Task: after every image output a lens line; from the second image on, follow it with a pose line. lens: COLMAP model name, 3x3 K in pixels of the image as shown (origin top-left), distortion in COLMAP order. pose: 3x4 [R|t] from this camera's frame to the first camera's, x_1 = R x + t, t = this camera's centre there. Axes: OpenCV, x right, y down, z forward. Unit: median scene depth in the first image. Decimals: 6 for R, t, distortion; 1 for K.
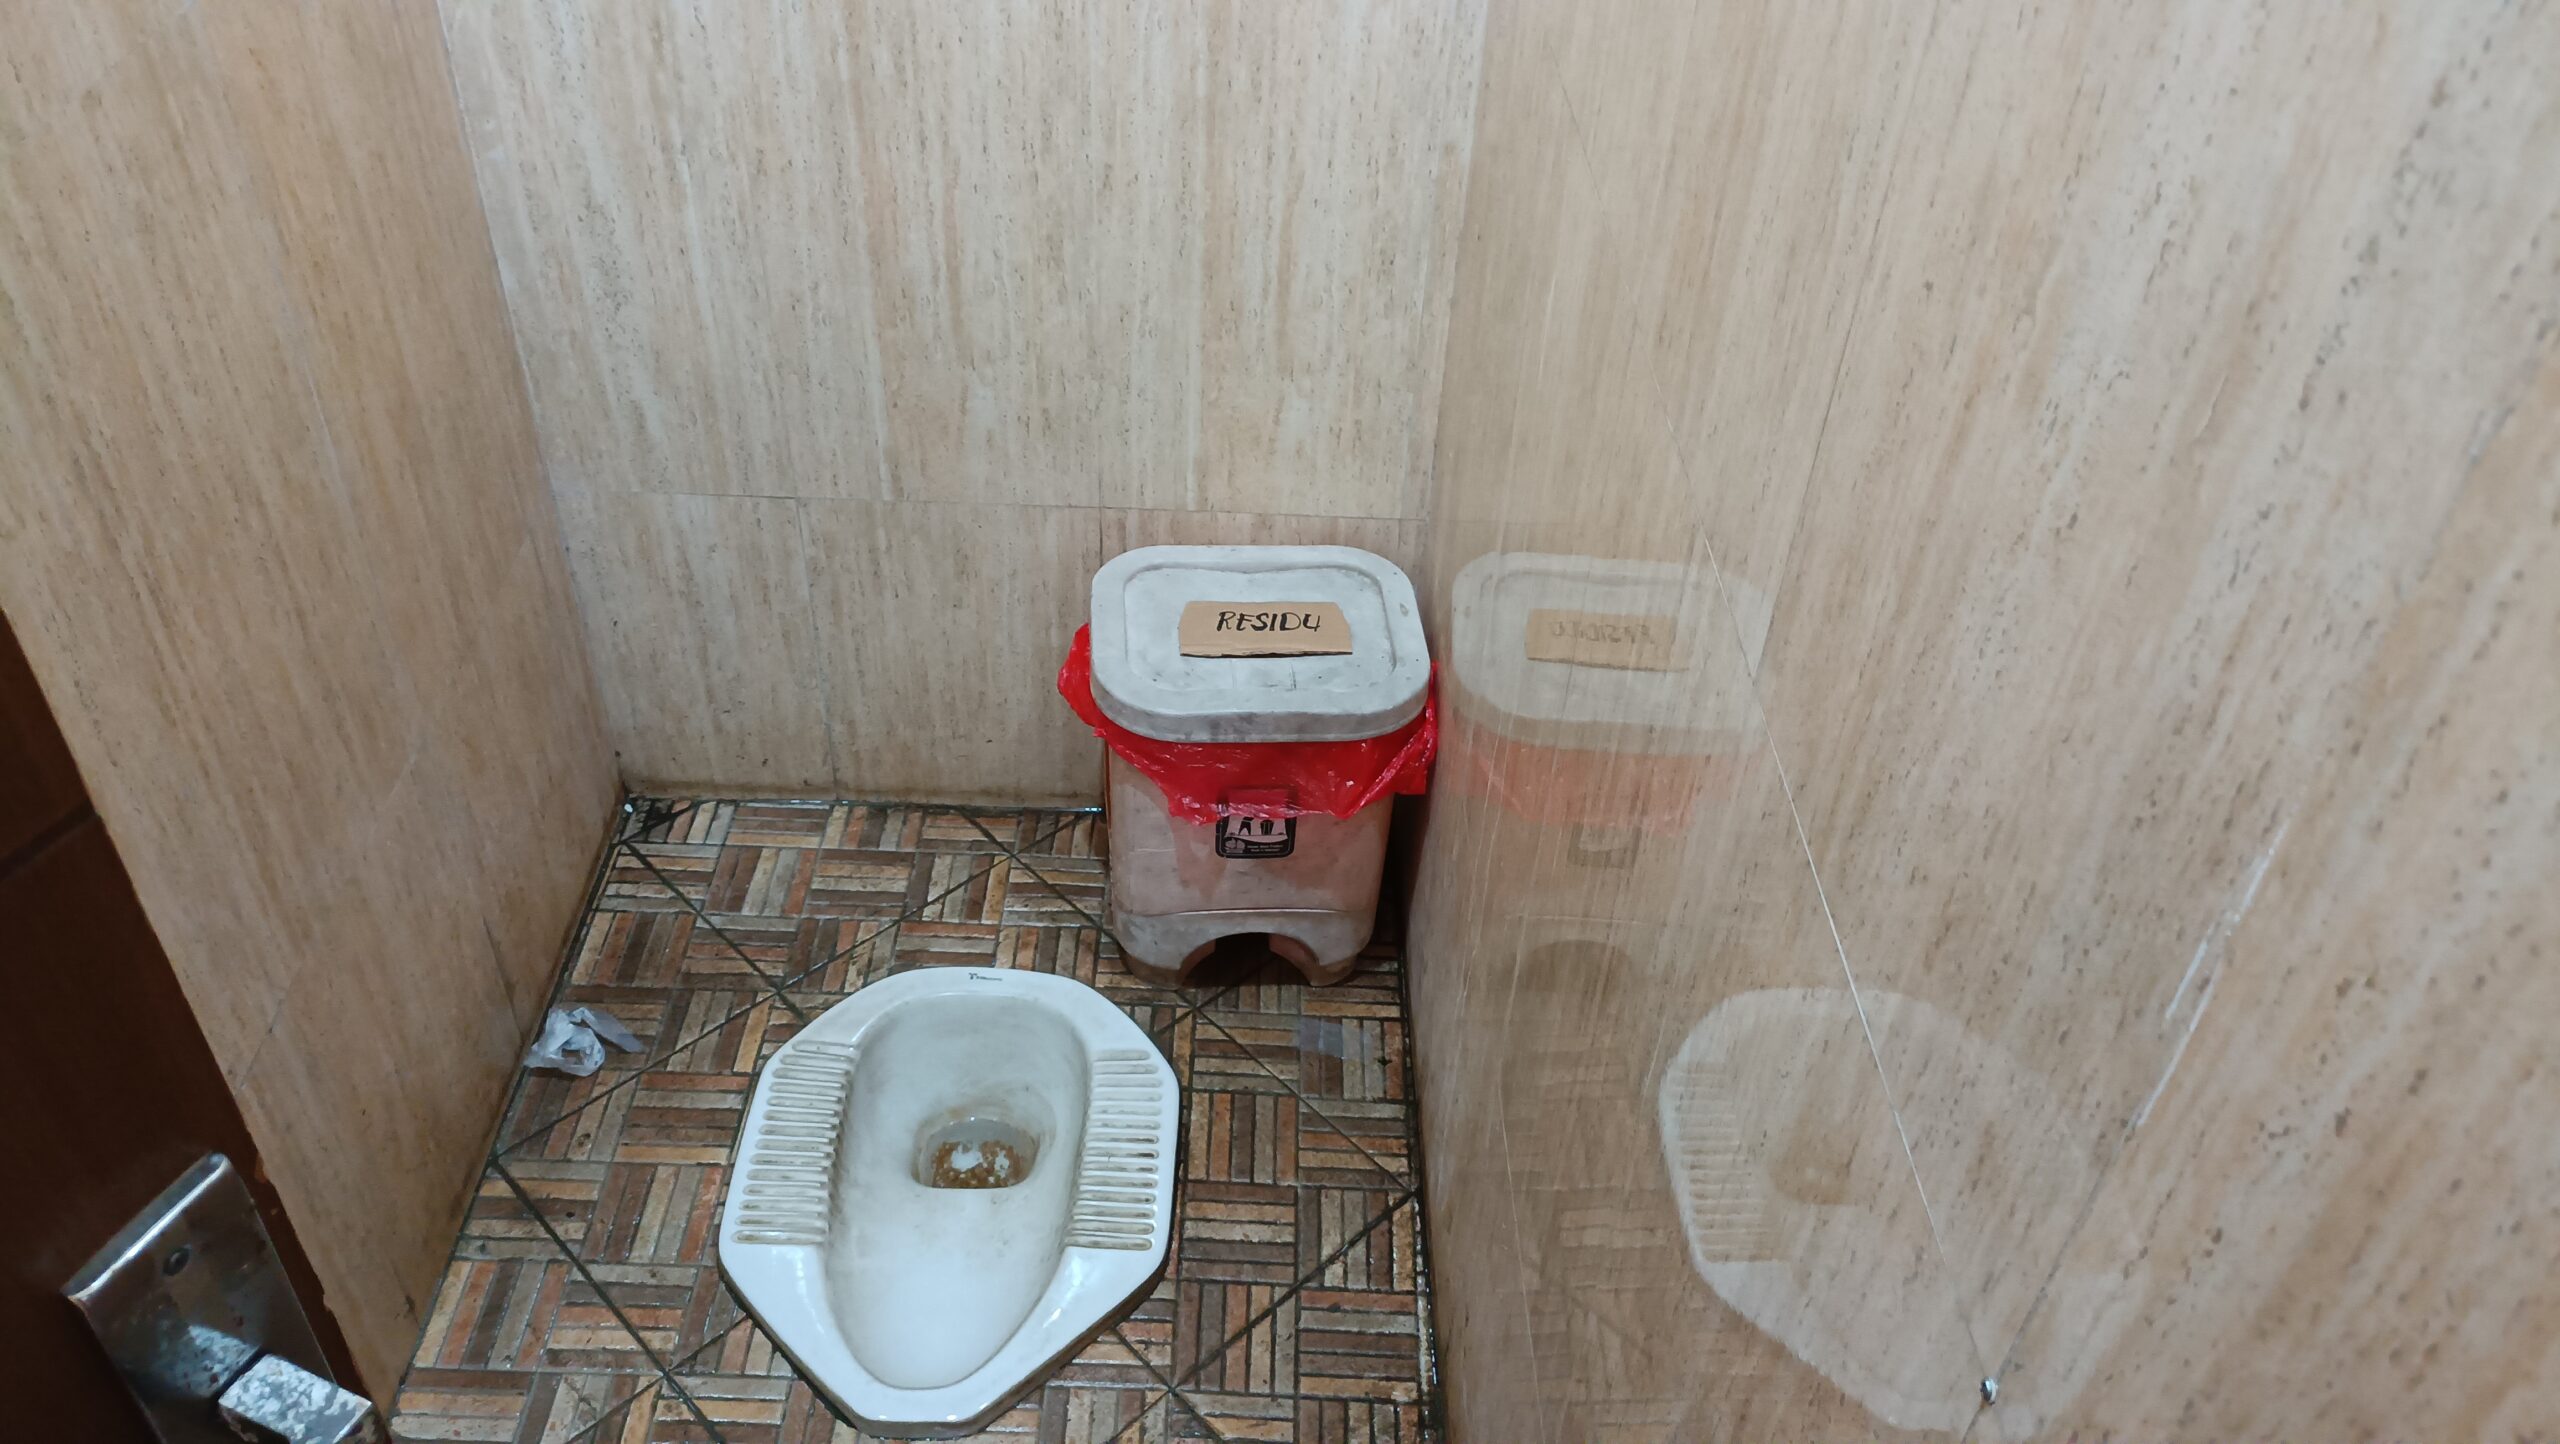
lens RADIAL K [[1905.1, 0, 1283.2], [0, 1905.1, 724.2], [0, 0, 1]] dist [0.036453, 0.000761]
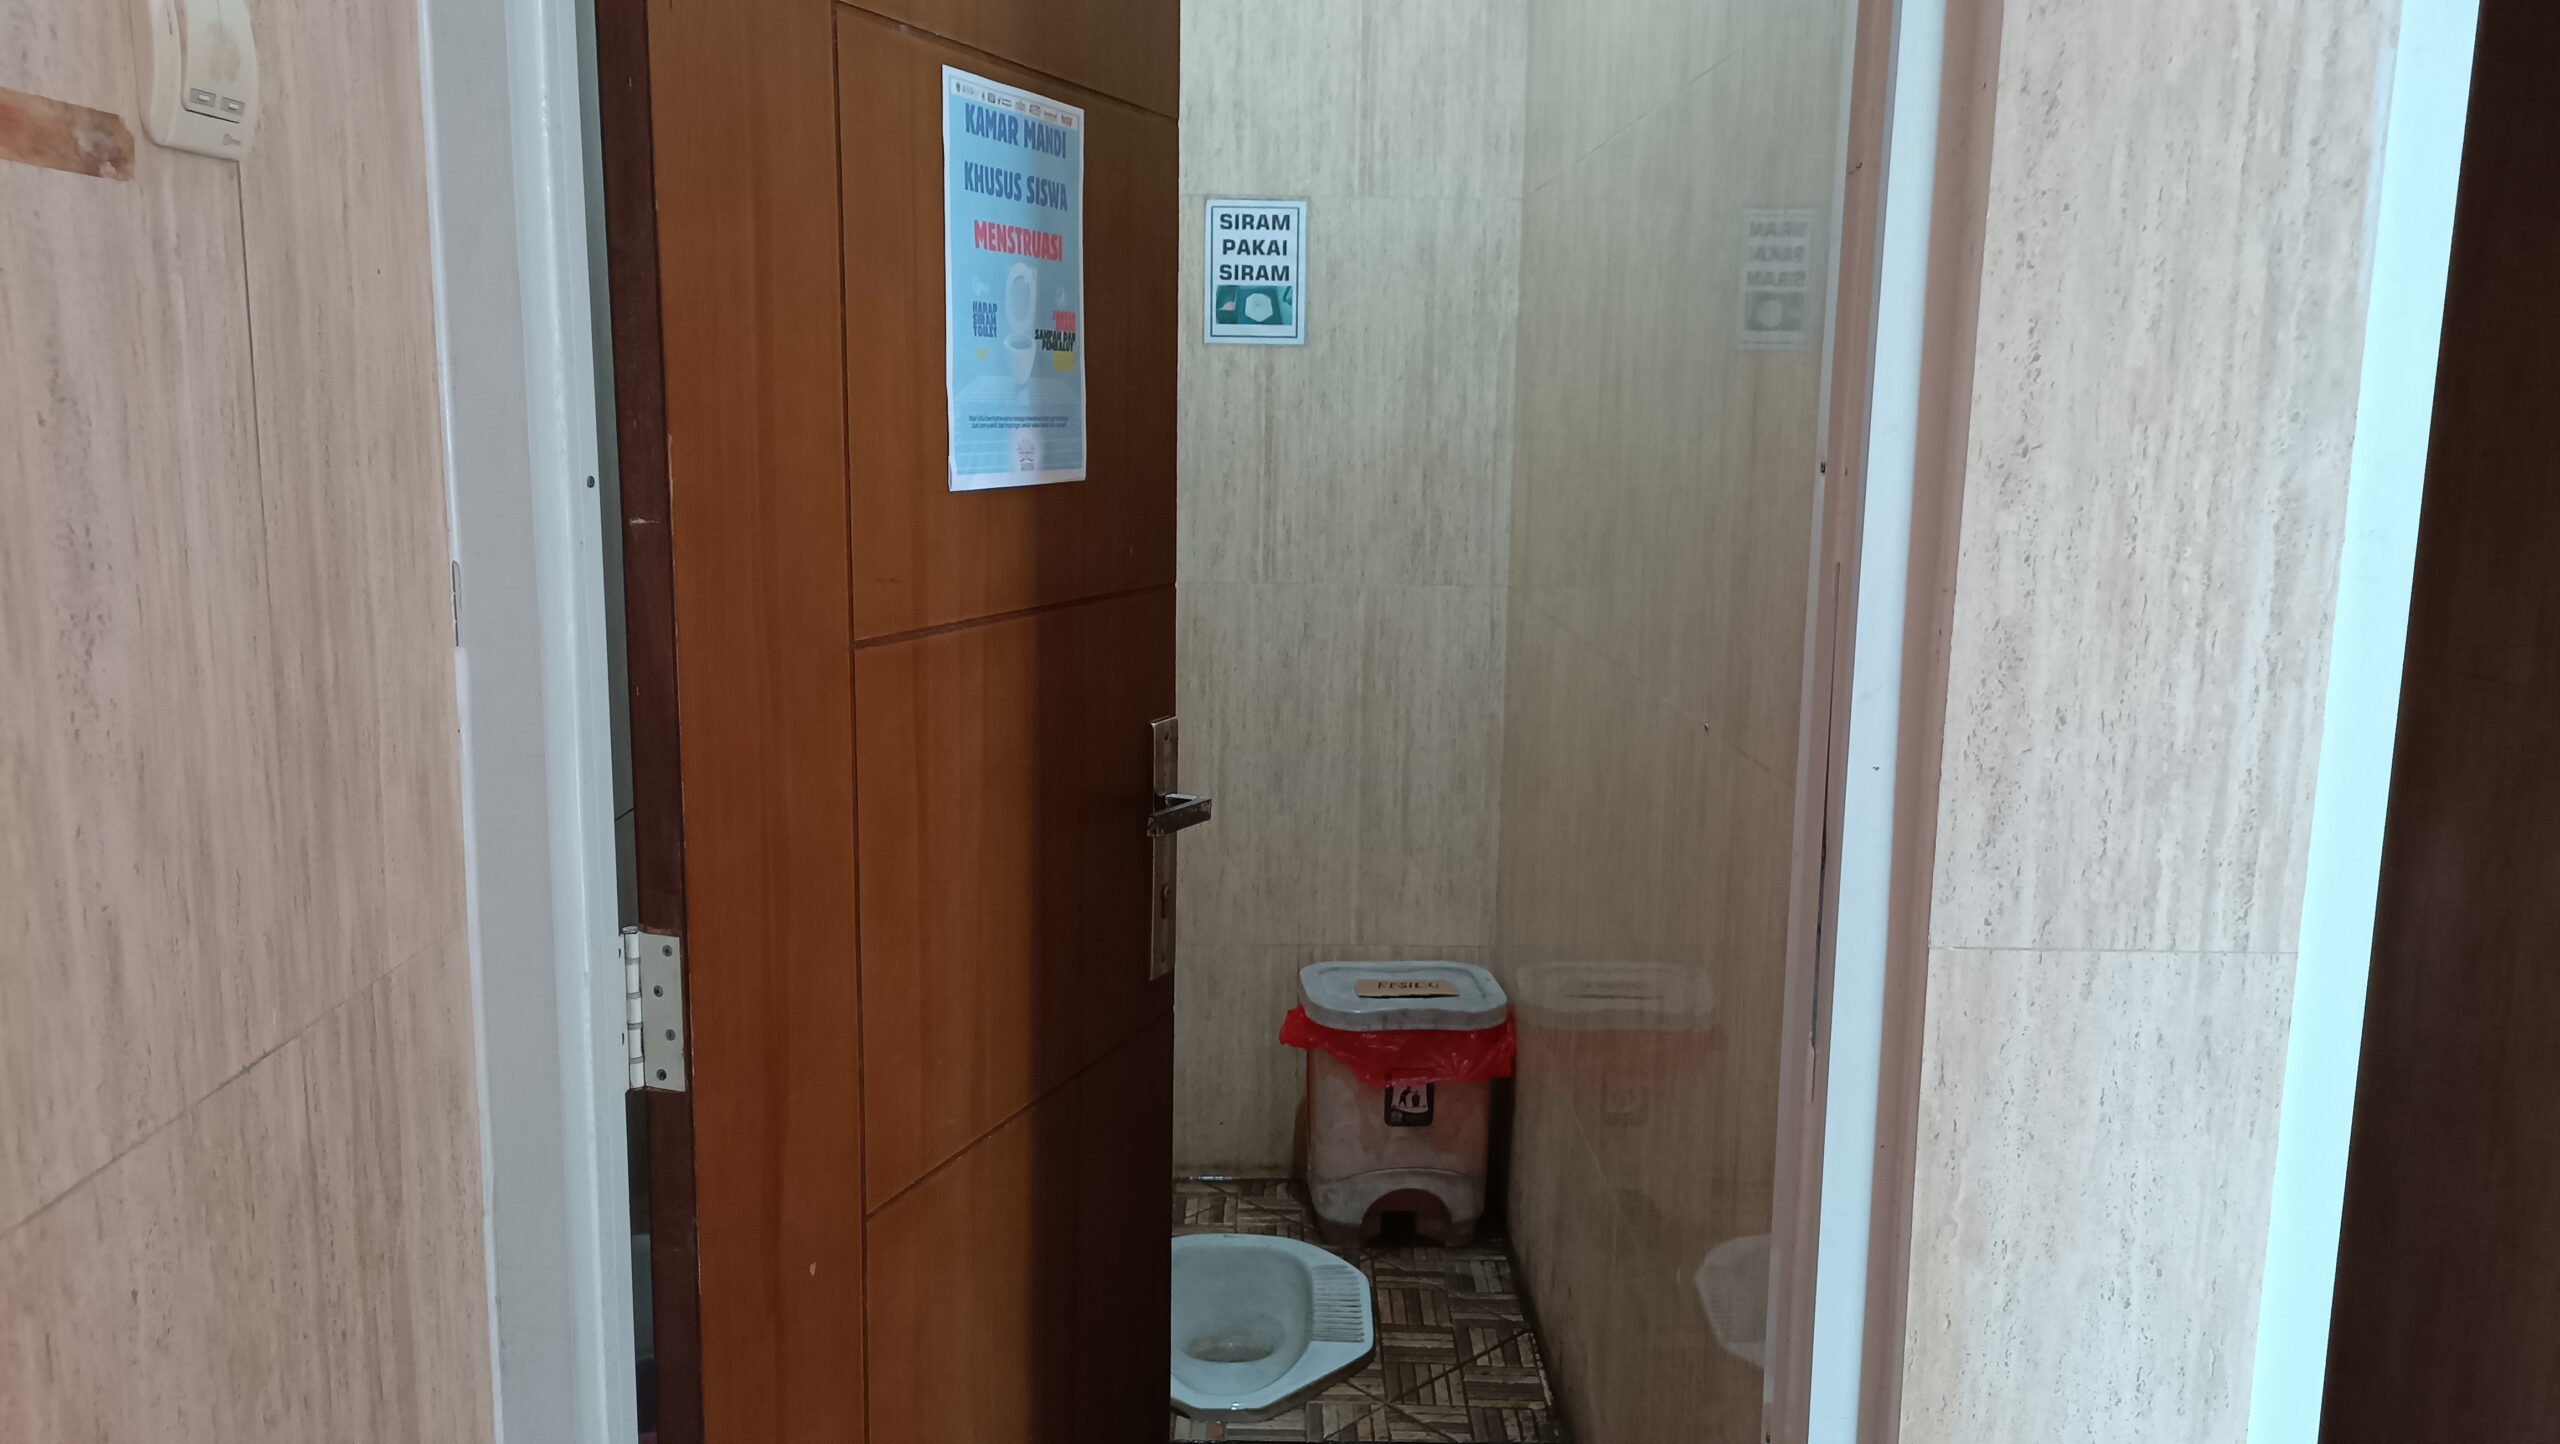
lens RADIAL K [[1905.1, 0, 1276.5], [0, 1905.1, 720.6], [0, 0, 1]] dist [0.036453, 0.000761]
pose [[0.999335, -0.036386, 0.002479, -0.120098], [0.032710, 0.864158, -0.502157, 0.589814], [0.016129, 0.501904, 0.864773, -0.572022]]
